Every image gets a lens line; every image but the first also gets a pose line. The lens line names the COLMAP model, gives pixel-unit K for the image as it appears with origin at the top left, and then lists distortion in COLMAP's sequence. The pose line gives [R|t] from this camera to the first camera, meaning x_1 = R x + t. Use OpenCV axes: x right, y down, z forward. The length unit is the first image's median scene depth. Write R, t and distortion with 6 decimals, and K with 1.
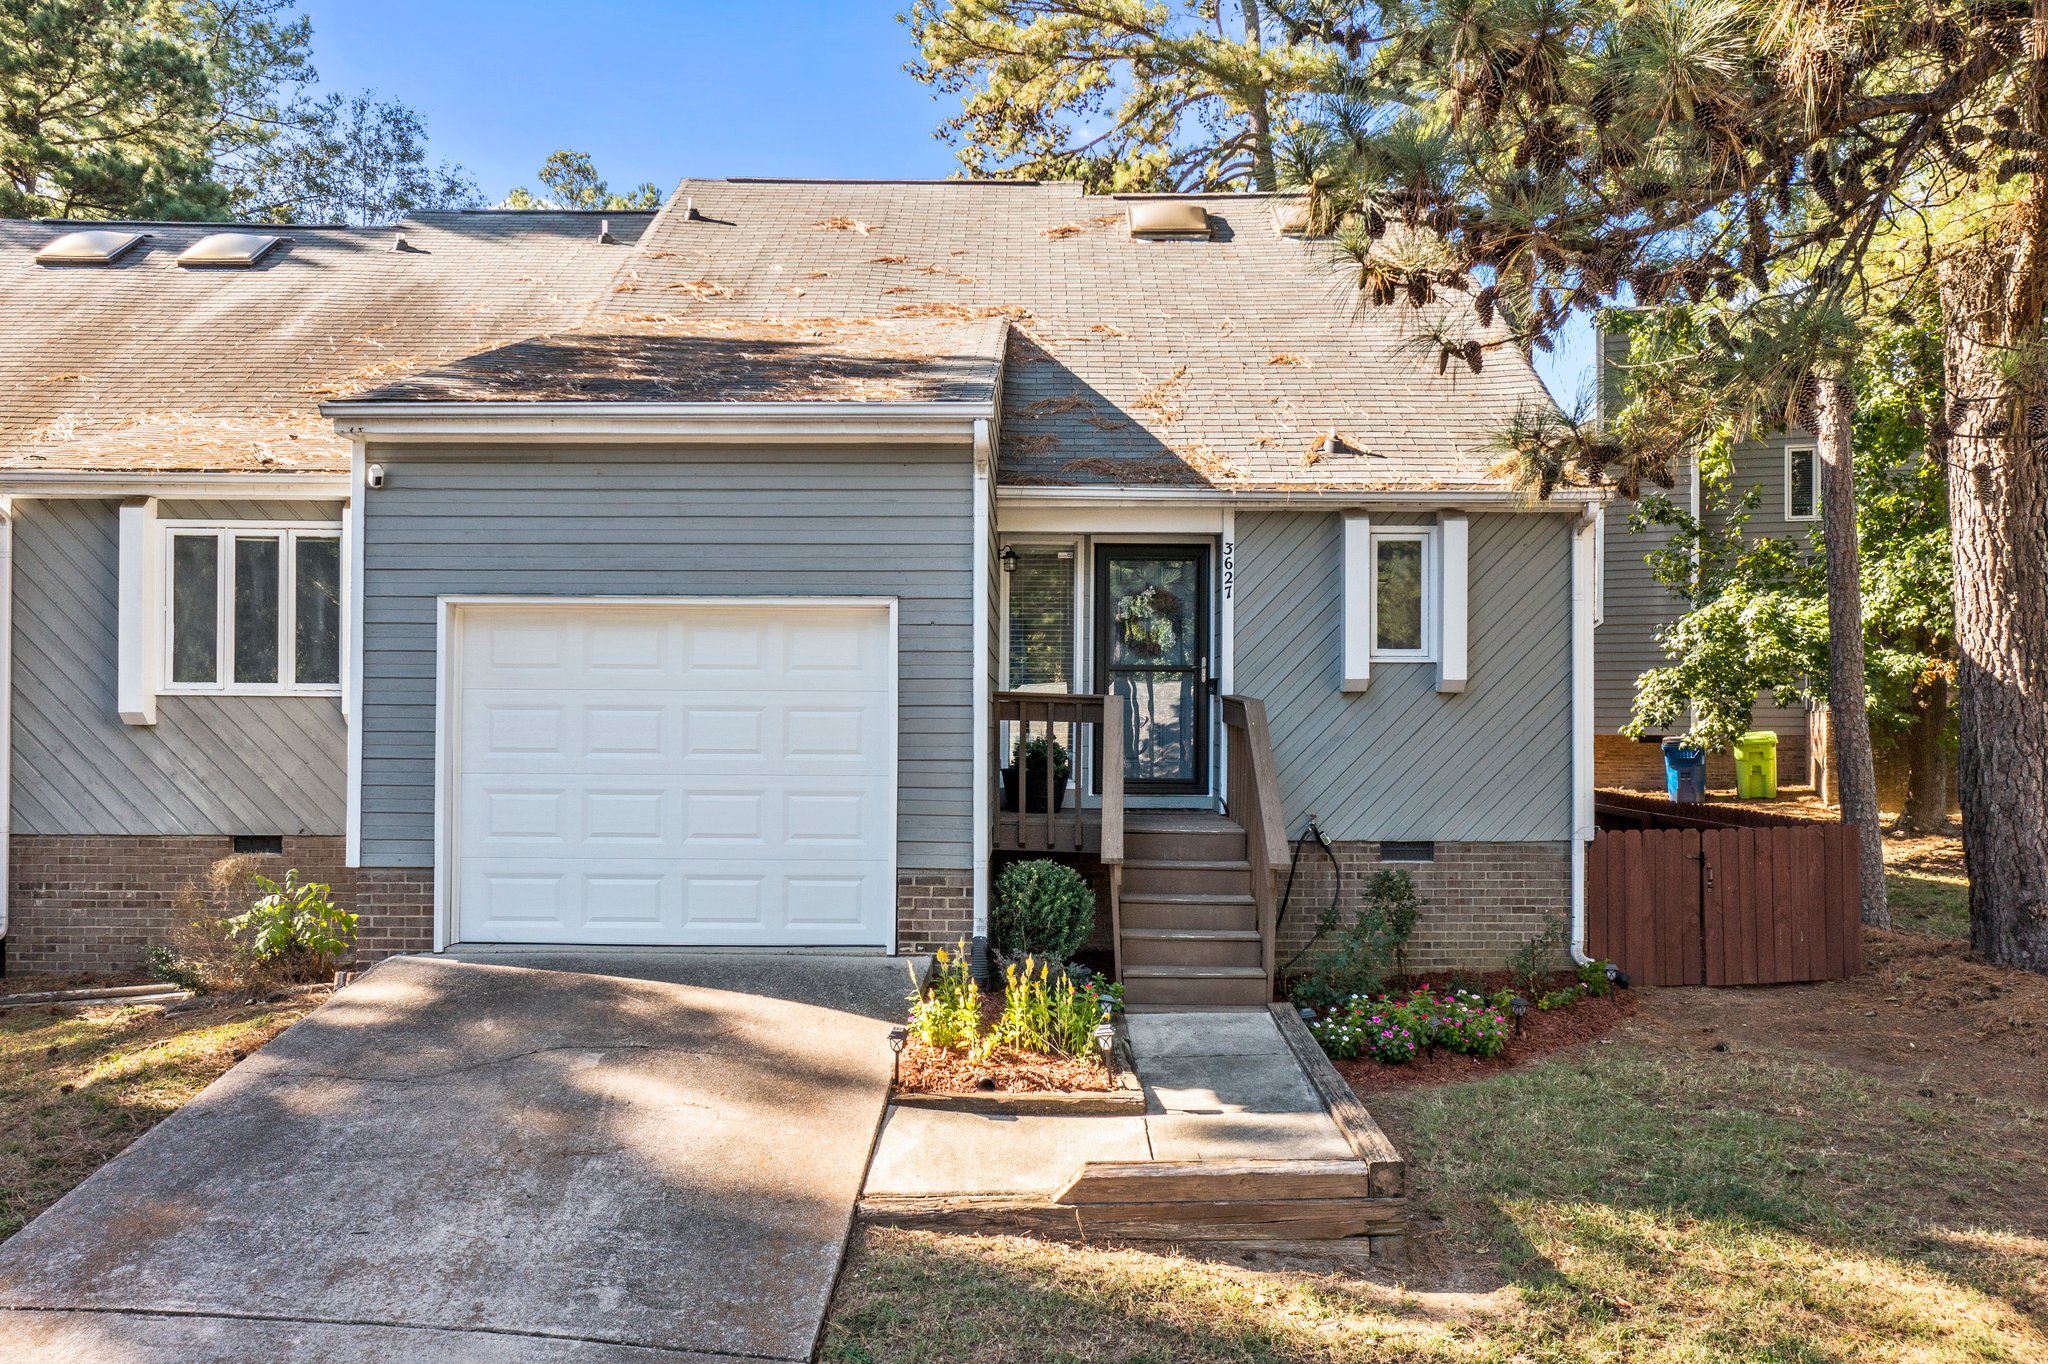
lens RADIAL K [[1637.6, 0, 1024.3], [0, 1637.6, 707.6], [0, 0, 1]] dist [-0.005019, 0.000876]
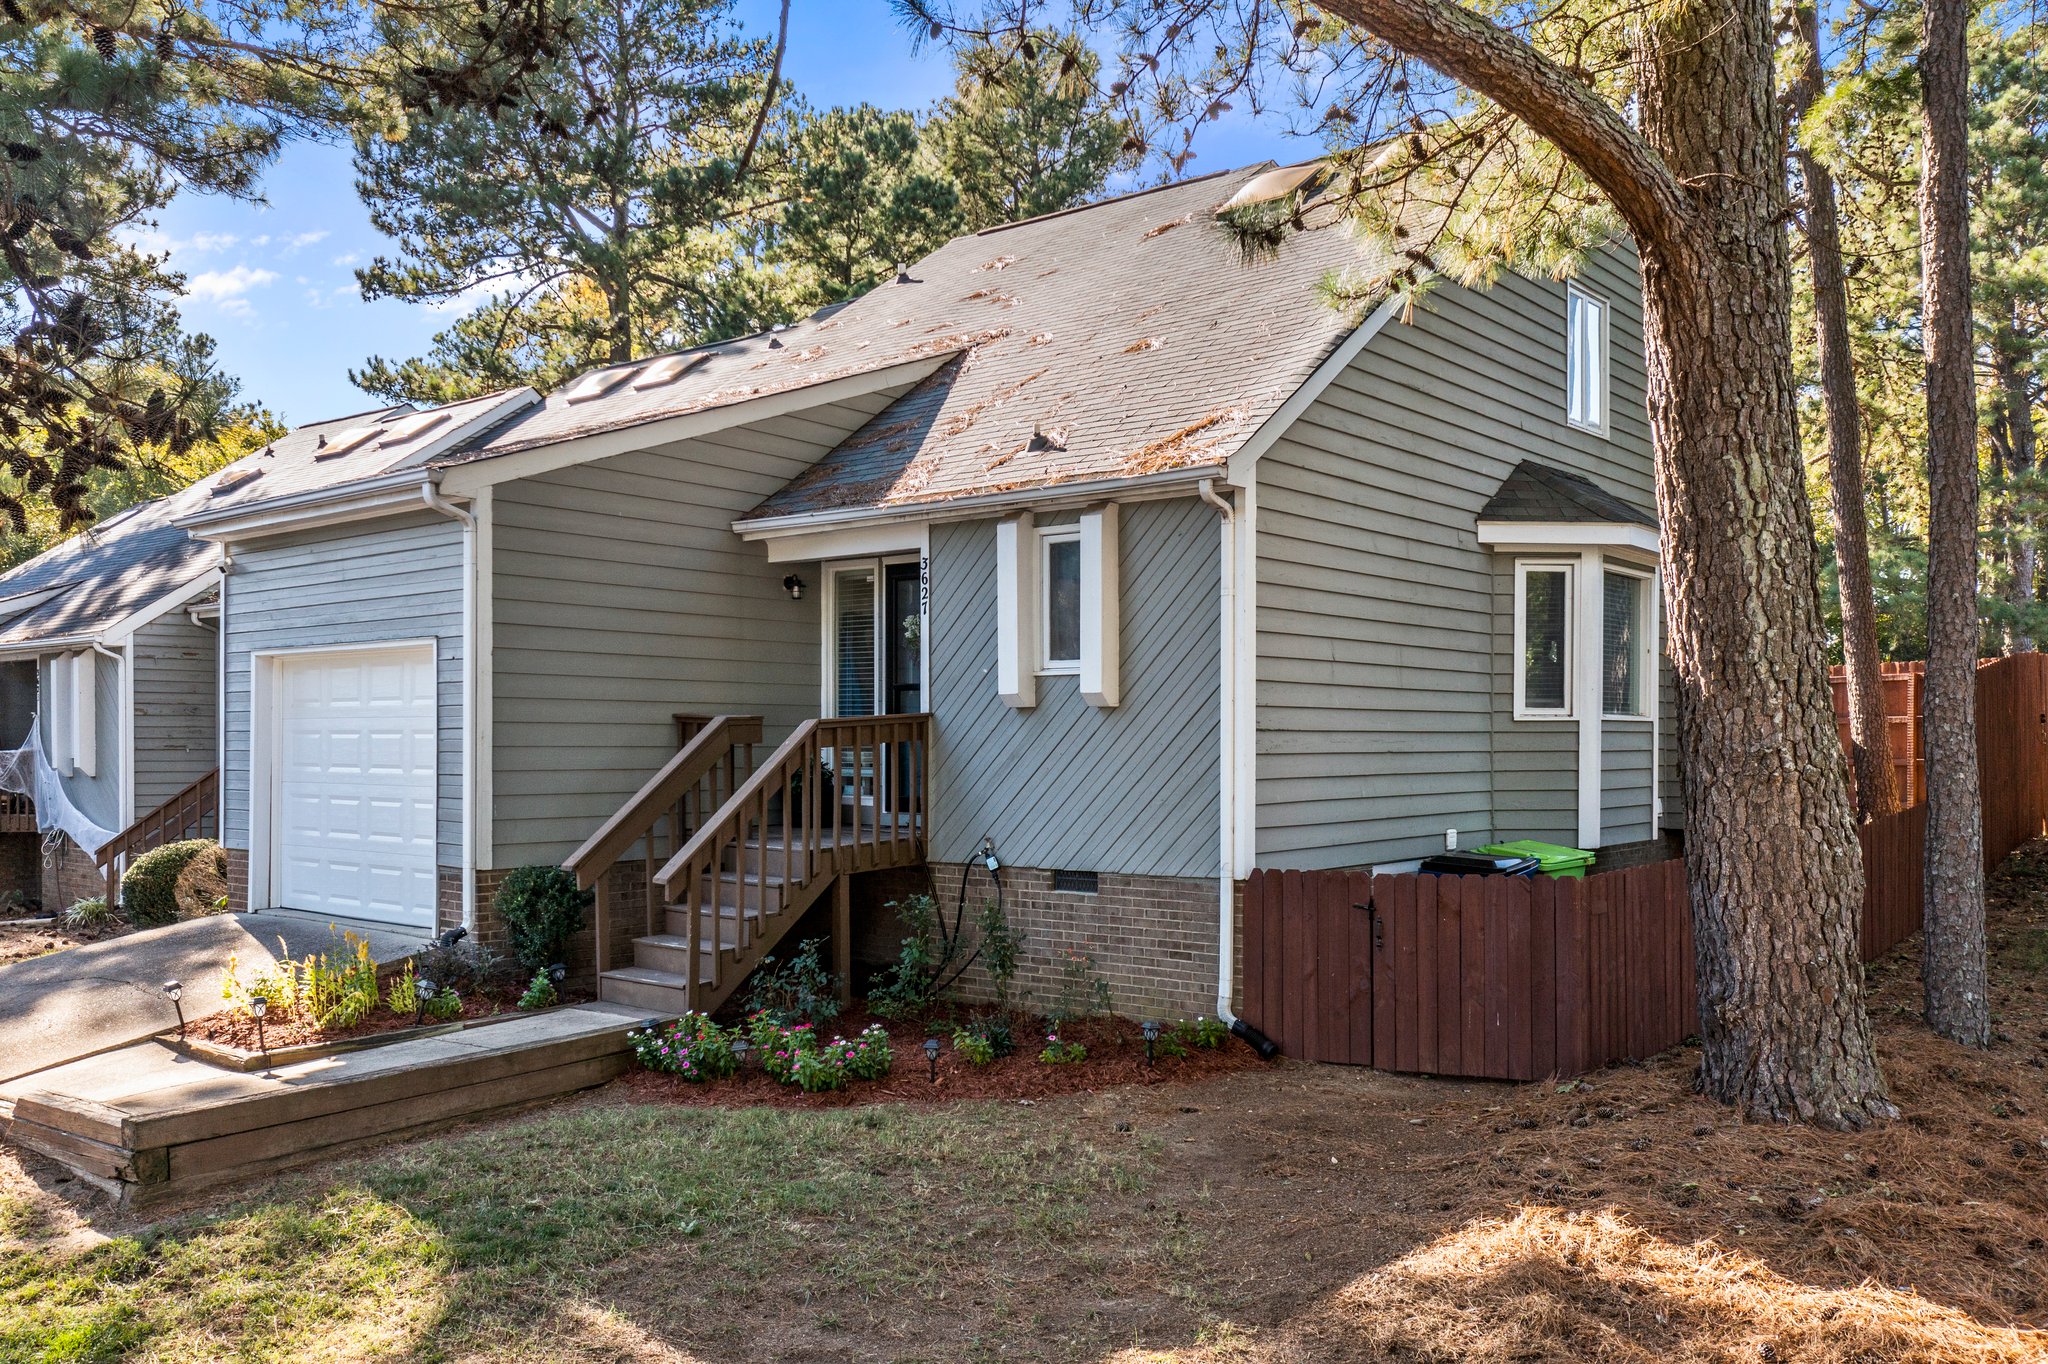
lens RADIAL K [[1651.9, 0, 1017.6], [0, 1651.9, 753.7], [0, 0, 1]] dist [-0.005795, 0.006018]
pose [[0.777564, 0.001639, -0.628801, 0.793386], [0.009661, 0.999847, 0.014553, 0.002903], [0.628729, -0.017391, 0.777430, 0.266537]]
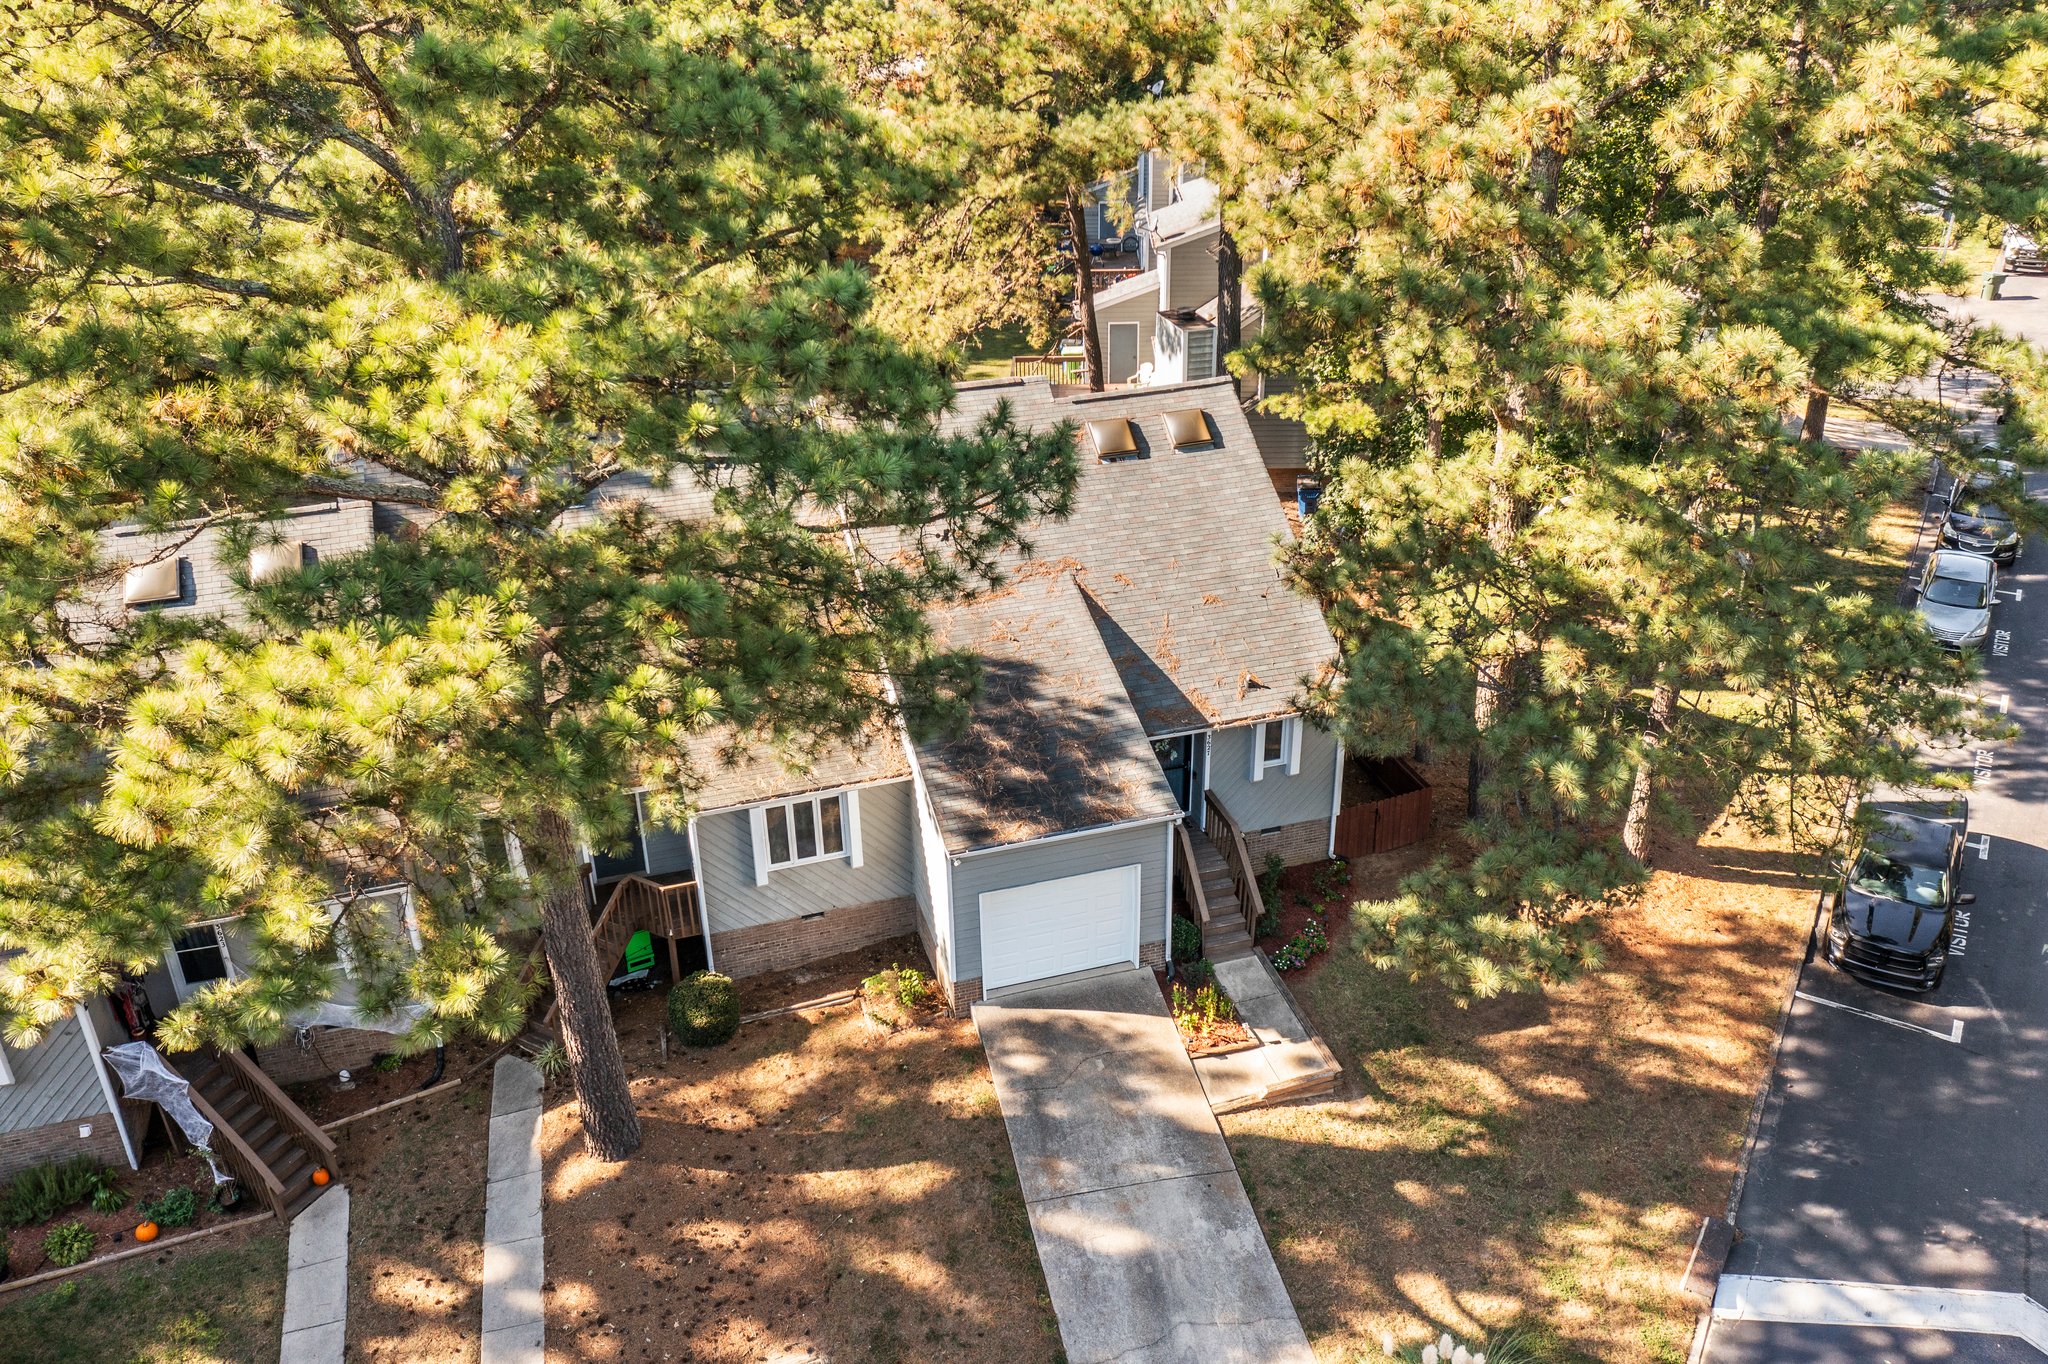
lens RADIAL K [[1635.4, 0, 1030.4], [0, 1635.4, 679.8], [0, 0, 1]] dist [-0.002159, 0.005725]
pose [[0.952993, -0.155510, 0.260041, -0.732519], [0.015822, 0.882612, 0.469835, -1.299305], [-0.302580, -0.443635, 0.843584, -0.895367]]
